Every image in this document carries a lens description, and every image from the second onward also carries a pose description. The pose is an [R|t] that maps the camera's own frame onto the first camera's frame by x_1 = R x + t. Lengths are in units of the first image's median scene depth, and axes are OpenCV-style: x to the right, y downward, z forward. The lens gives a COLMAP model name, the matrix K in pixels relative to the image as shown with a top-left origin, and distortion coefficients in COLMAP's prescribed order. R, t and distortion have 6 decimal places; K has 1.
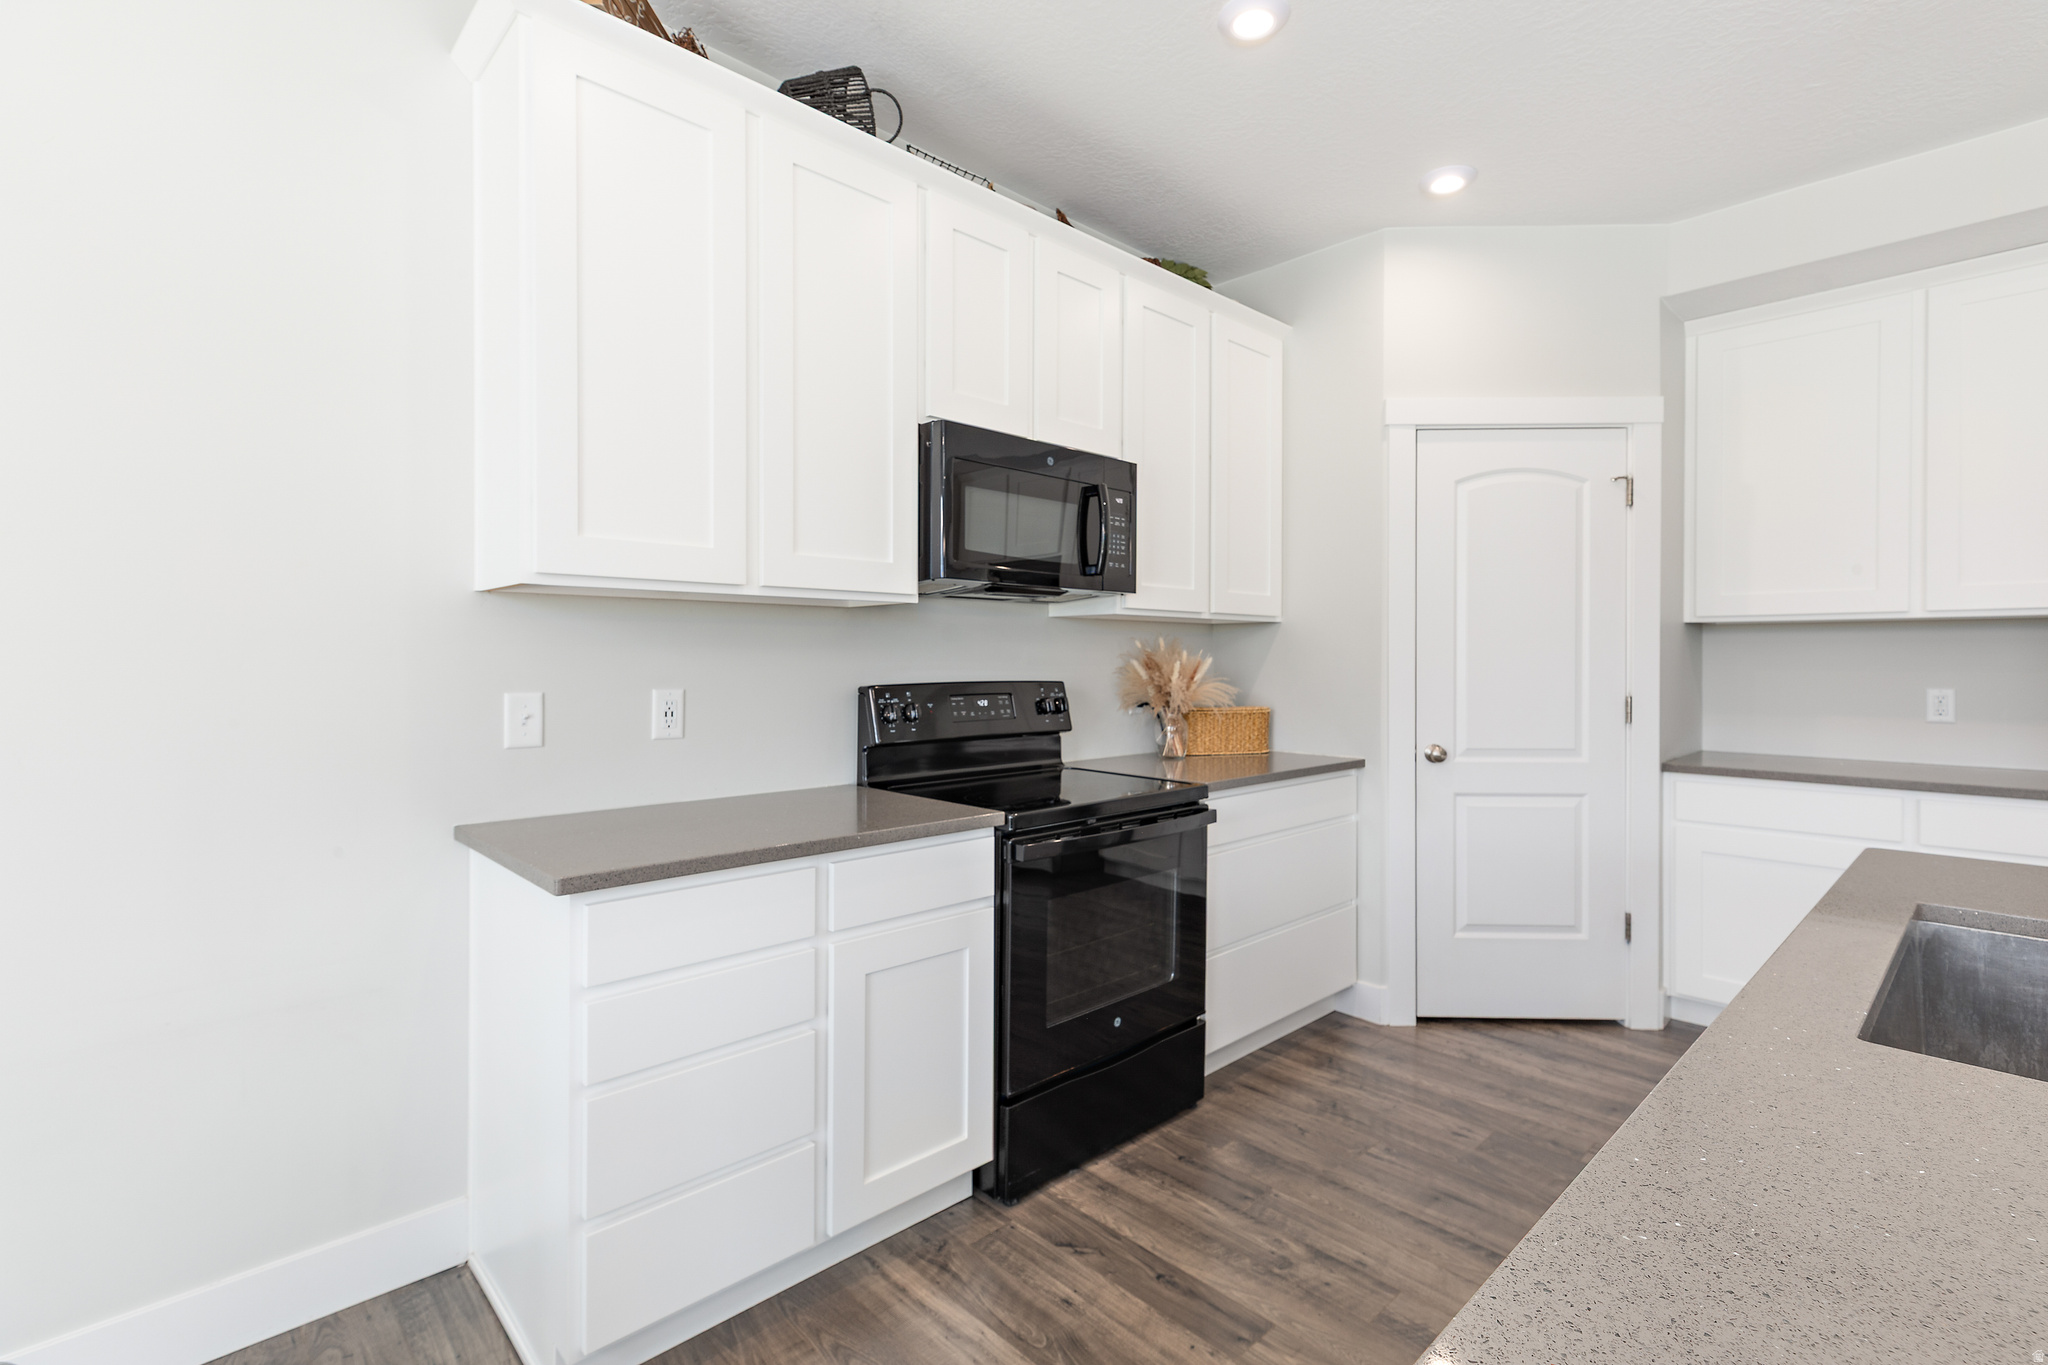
lens RADIAL K [[946.3, 0, 1046.4], [0, 946.3, 667.9], [0, 0, 1]] dist [0.006947, -0.000768]
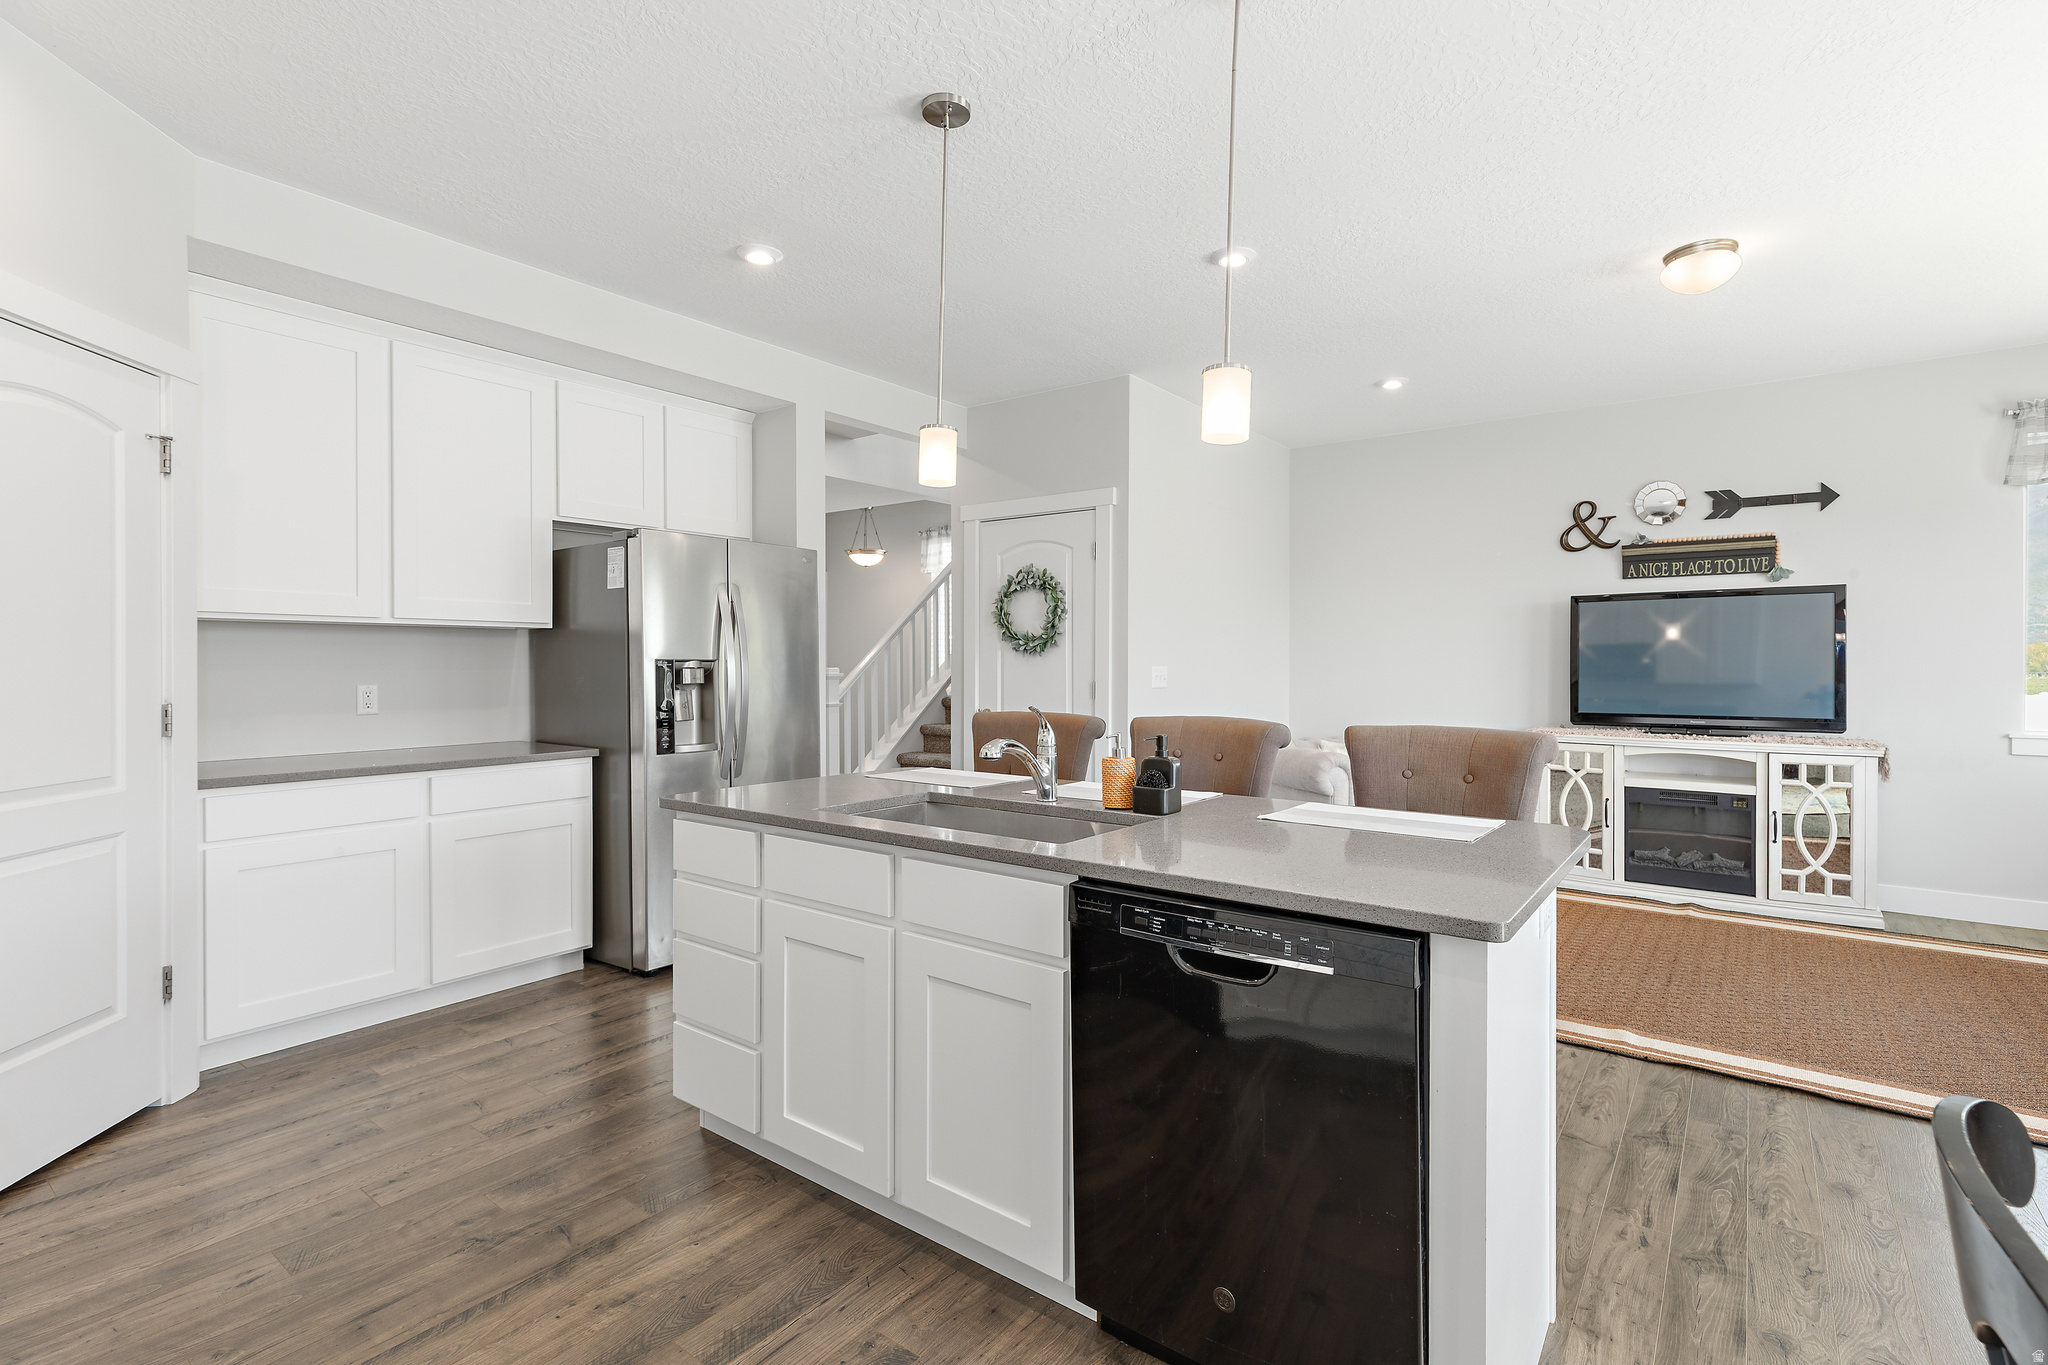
lens RADIAL K [[946.3, 0, 1046.4], [0, 946.3, 667.9], [0, 0, 1]] dist [0.006947, -0.000768]
pose [[-0.166240, -0.009345, 0.986041, -0.355936], [0.007125, 0.999918, 0.010678, -0.005326], [-0.986060, 0.008800, -0.166159, 0.411155]]
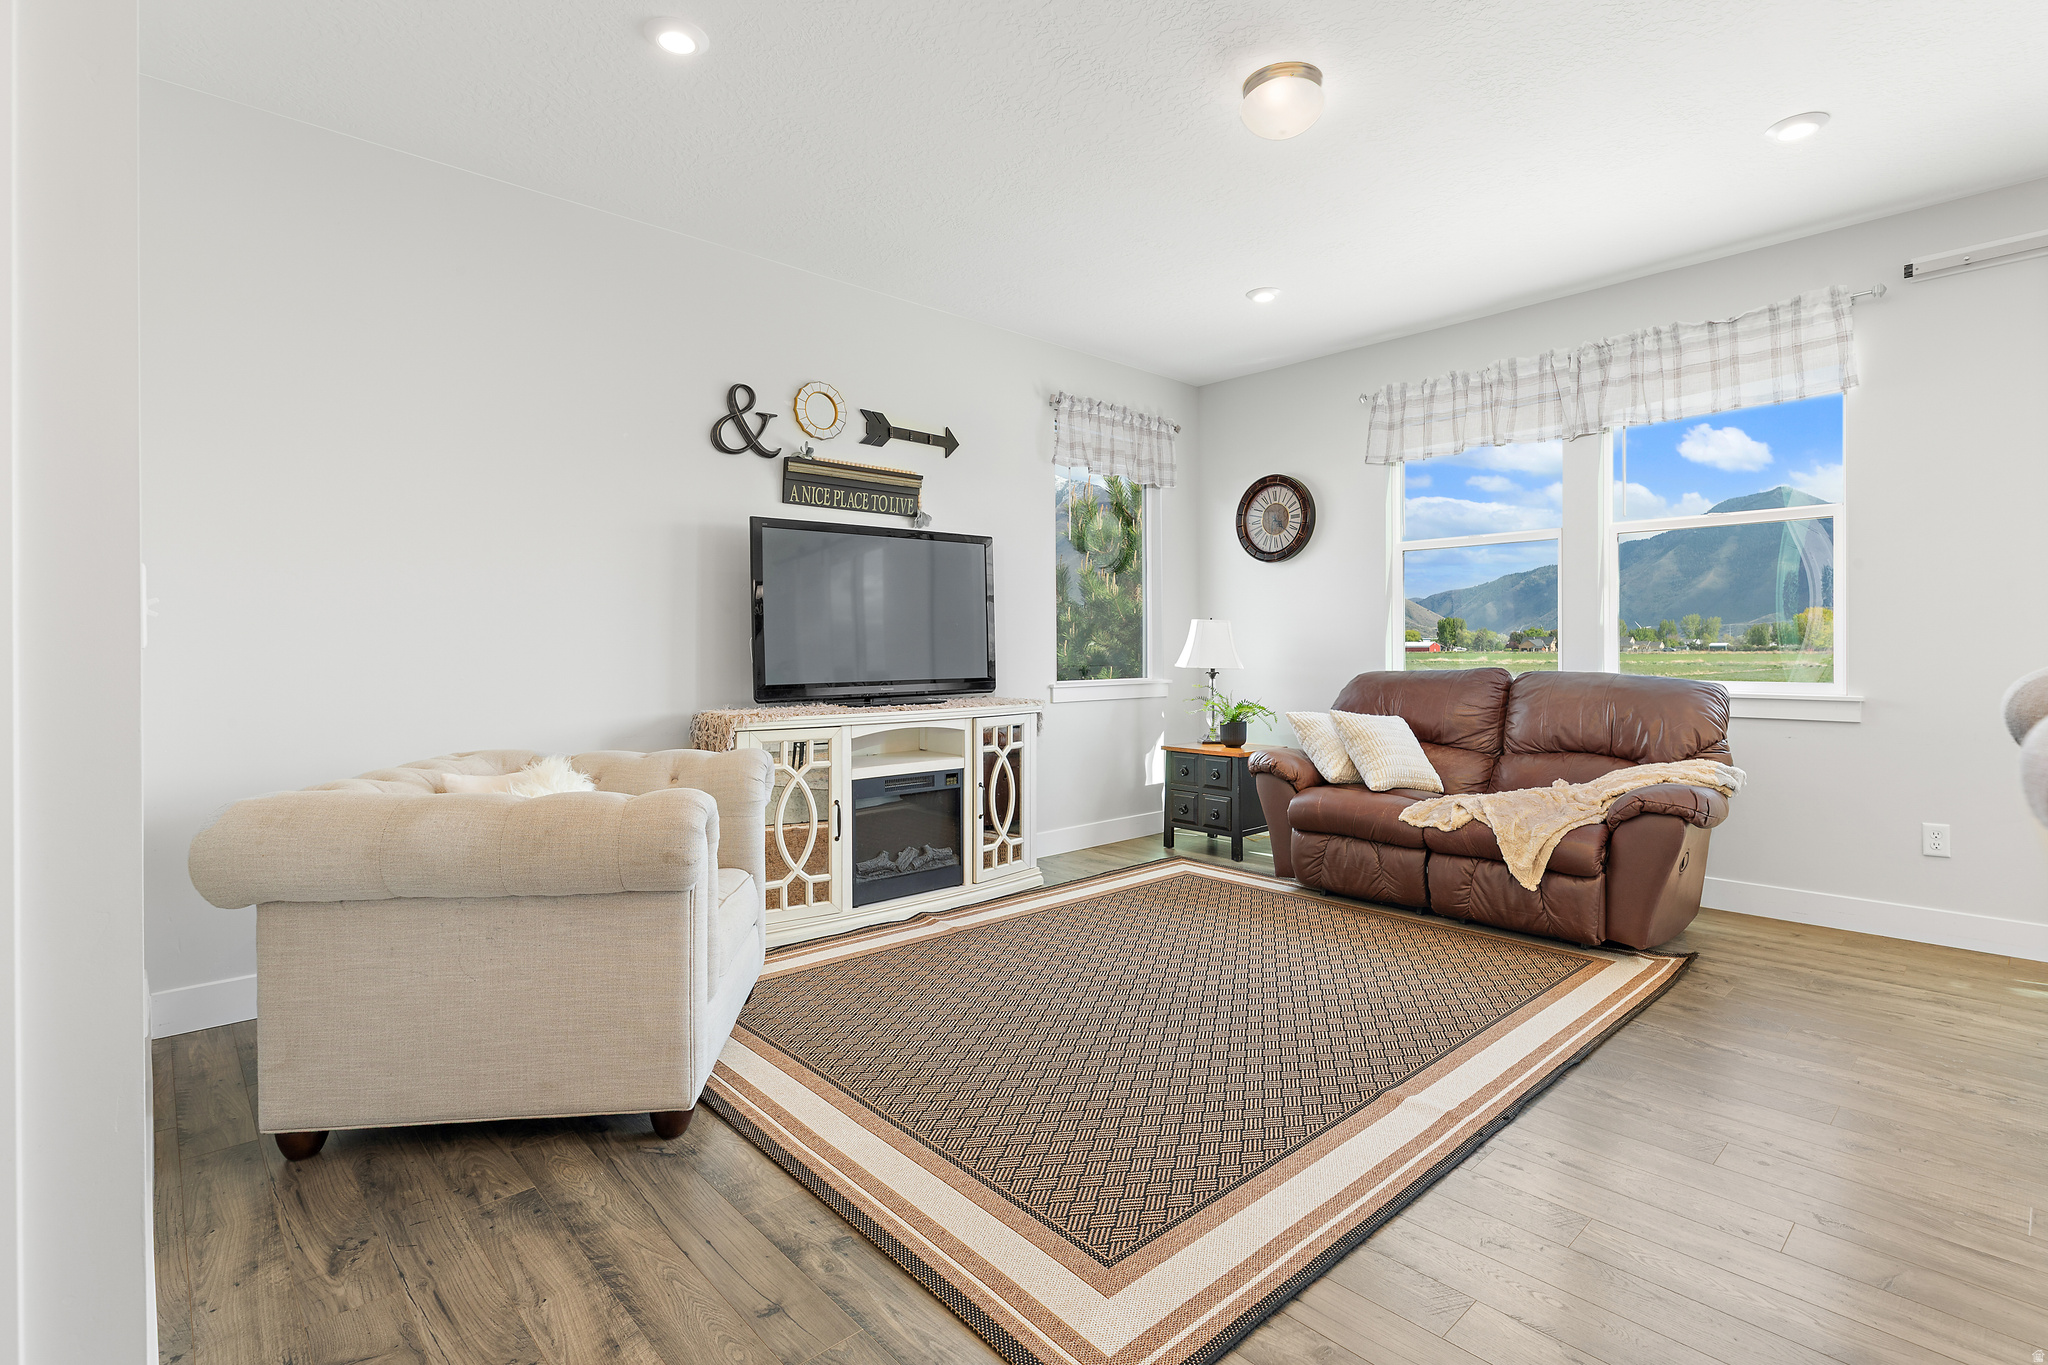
lens RADIAL K [[969.8, 0, 1032.1], [0, 969.8, 650.0], [0, 0, 1]] dist [0.000163, -0.000171]
pose [[-0.999869, 0.000231, 0.016206, 0.875446], [0.000412, 0.999937, 0.011188, 0.044826], [-0.016202, 0.011194, -0.999806, 0.388338]]
